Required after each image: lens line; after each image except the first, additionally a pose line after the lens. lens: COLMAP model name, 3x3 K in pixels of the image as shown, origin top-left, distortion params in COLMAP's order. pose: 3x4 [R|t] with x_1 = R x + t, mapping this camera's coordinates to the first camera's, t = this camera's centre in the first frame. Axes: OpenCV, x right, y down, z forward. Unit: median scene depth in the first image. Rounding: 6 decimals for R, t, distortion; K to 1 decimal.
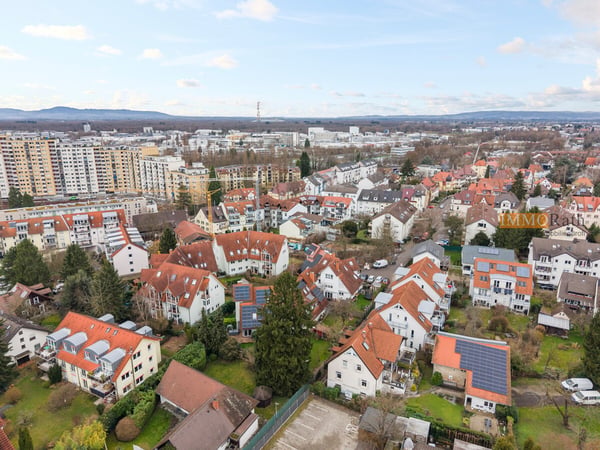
lens RADIAL K [[396.2, 0, 300.0], [0, 396.2, 225.0], [0, 0, 1]] dist [-0.005593, 0.001268]
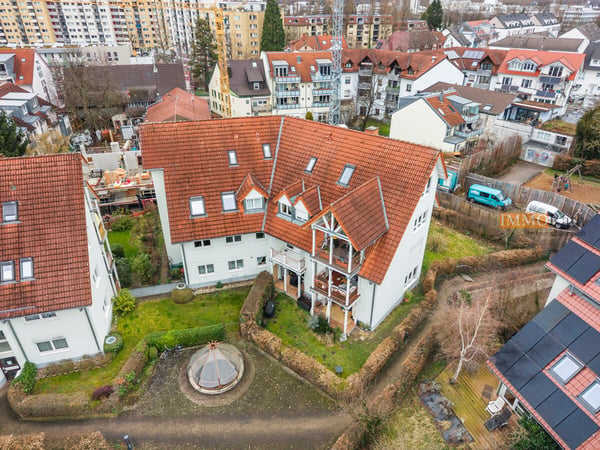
lens RADIAL K [[396.2, 0, 300.0], [0, 396.2, 225.0], [0, 0, 1]] dist [-0.005593, 0.001268]
pose [[0.969536, 0.123146, -0.211744, -0.040999], [-0.064252, 0.962024, 0.265296, 0.009684], [0.236373, -0.243609, 0.940629, 0.545729]]
